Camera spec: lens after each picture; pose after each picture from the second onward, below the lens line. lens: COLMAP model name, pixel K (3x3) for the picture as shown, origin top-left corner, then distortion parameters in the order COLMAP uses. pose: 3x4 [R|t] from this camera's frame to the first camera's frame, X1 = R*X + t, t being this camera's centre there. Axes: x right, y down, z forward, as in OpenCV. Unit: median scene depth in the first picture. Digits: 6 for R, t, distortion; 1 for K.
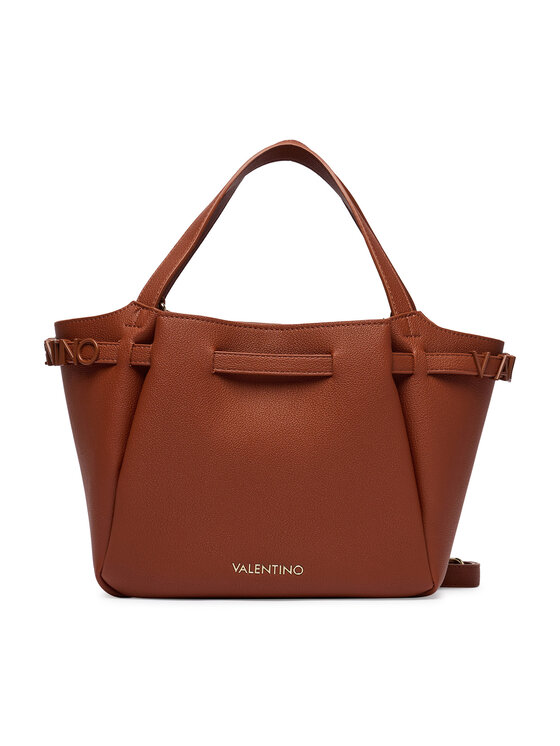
lens RADIAL K [[1310.7, 0, 280.3], [0, 1310.7, 373.3], [0, 0, 1]] dist [0.200933, 0.000000]
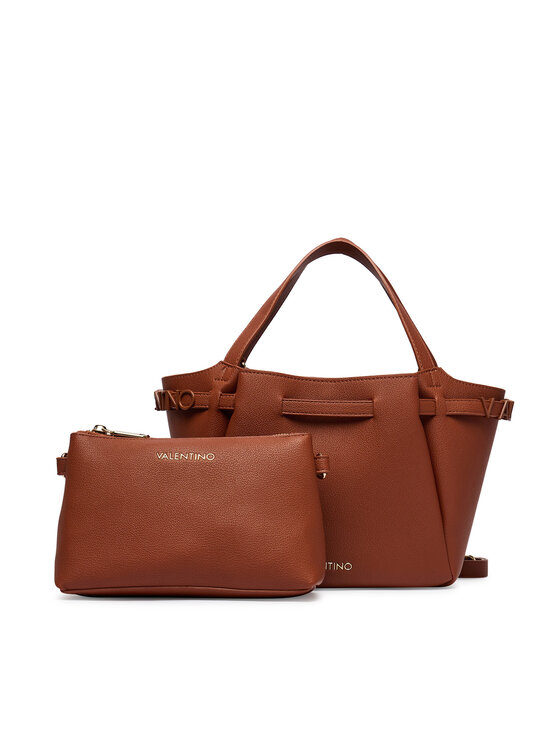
lens RADIAL K [[1103.9, 0, 291.8], [0, 1103.9, 399.0], [0, 0, 1]] dist [0.127715, 0.000000]
pose [[0.999742, -0.005954, -0.021906, -0.017179], [0.005601, 0.999854, -0.016113, 0.001435], [0.021999, 0.015986, 0.999630, -0.101118]]
